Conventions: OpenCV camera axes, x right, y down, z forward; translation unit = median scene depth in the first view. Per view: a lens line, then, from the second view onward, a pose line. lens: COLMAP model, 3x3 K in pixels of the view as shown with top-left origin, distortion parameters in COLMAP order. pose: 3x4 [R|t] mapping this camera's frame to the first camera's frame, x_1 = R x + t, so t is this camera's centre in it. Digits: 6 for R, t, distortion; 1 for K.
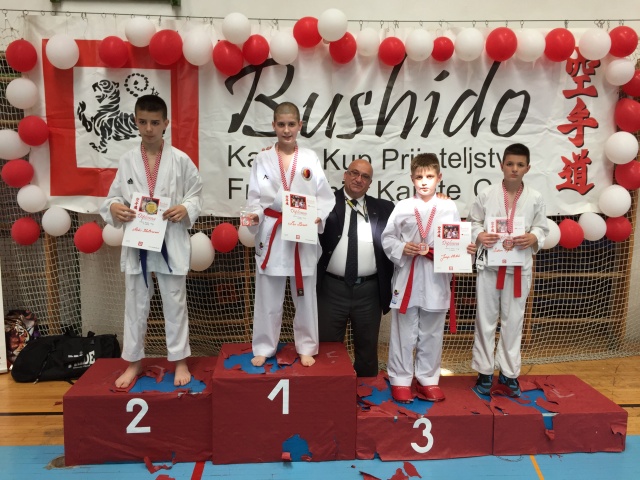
lens RADIAL K [[551.4, 0, 317.9], [0, 551.4, 244.7], [0, 0, 1]] dist [0.105018, -0.152139]
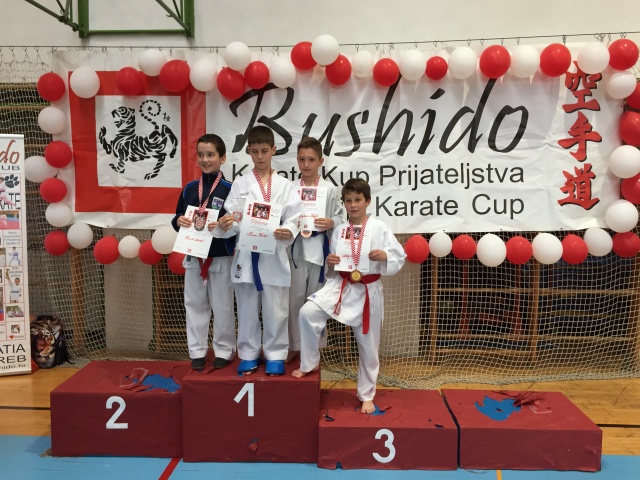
lens RADIAL K [[551.4, 0, 316.1], [0, 551.4, 241.6], [0, 0, 1]] dist [0.105018, -0.152139]
pose [[0.992330, 0.003746, -0.123557, 0.130184], [-0.007861, 0.999430, -0.032827, 0.002955], [0.123364, 0.033547, 0.991794, -0.030354]]
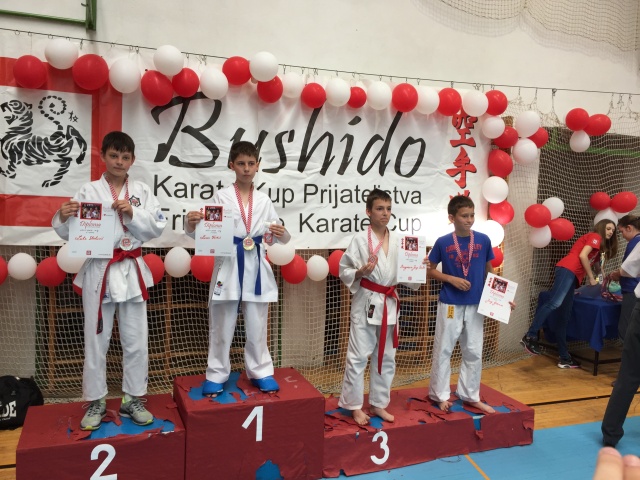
lens RADIAL K [[551.4, 0, 322.9], [0, 551.4, 241.6], [0, 0, 1]] dist [0.105018, -0.152139]
pose [[0.953608, 0.001175, 0.301048, -0.173757], [0.016677, 0.998251, -0.056723, -0.000126], [-0.300588, 0.059113, 0.951921, -0.019575]]
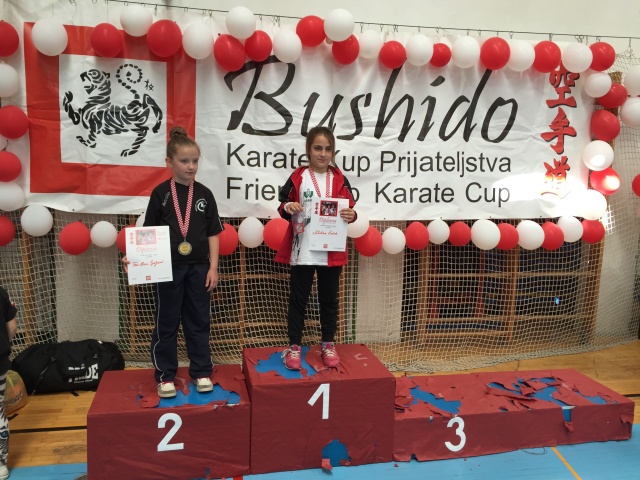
lens RADIAL K [[551.4, 0, 321.7], [0, 551.4, 242.8], [0, 0, 1]] dist [0.105018, -0.152139]
pose [[0.988503, 0.000433, 0.151200, -0.145673], [0.000115, 0.999993, -0.003612, -0.001895], [-0.151201, 0.003587, 0.988497, 0.020586]]
